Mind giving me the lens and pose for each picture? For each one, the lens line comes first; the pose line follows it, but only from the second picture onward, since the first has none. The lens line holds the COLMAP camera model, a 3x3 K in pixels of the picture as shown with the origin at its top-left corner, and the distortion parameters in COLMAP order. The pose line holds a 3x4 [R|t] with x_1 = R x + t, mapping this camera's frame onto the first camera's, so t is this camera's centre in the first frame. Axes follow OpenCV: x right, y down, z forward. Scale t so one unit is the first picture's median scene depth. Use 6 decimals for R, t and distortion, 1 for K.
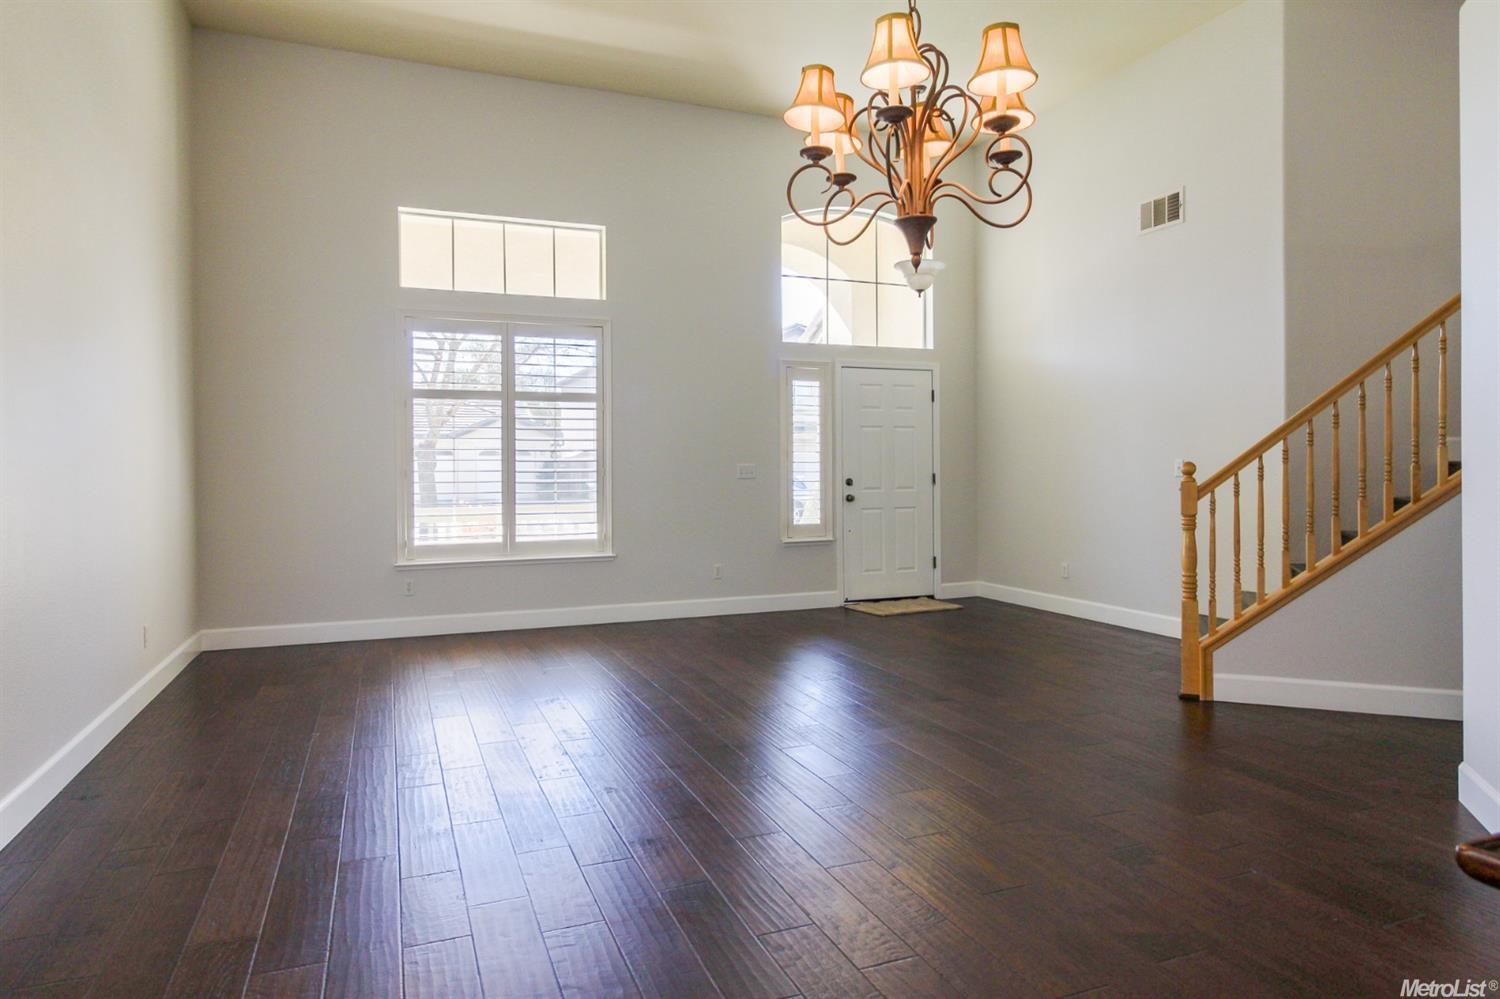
lens RADIAL K [[927.6, 0, 753.3], [0, 927.6, 472.8], [0, 0, 1]] dist [-0.001375, -0.000955]
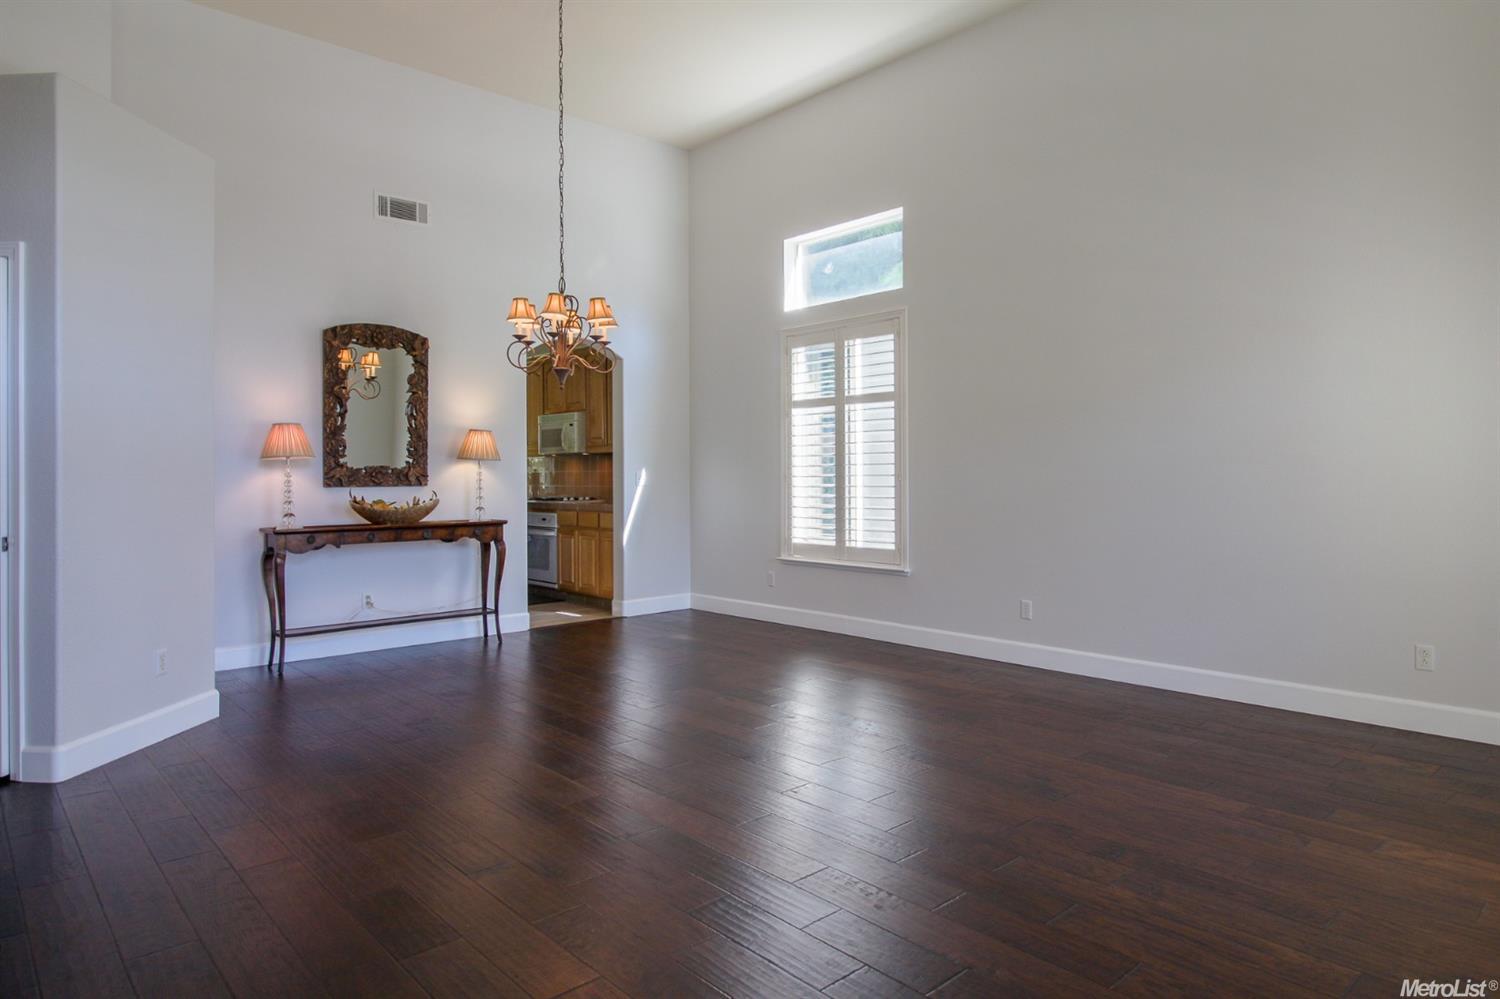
lens RADIAL K [[927.6, 0, 753.3], [0, 927.6, 472.8], [0, 0, 1]] dist [-0.001375, -0.000955]
pose [[0.351105, -0.005817, -0.936318, 0.649593], [0.004384, 0.999980, -0.004569, -0.001255], [0.936326, -0.002501, 0.351124, 0.554365]]
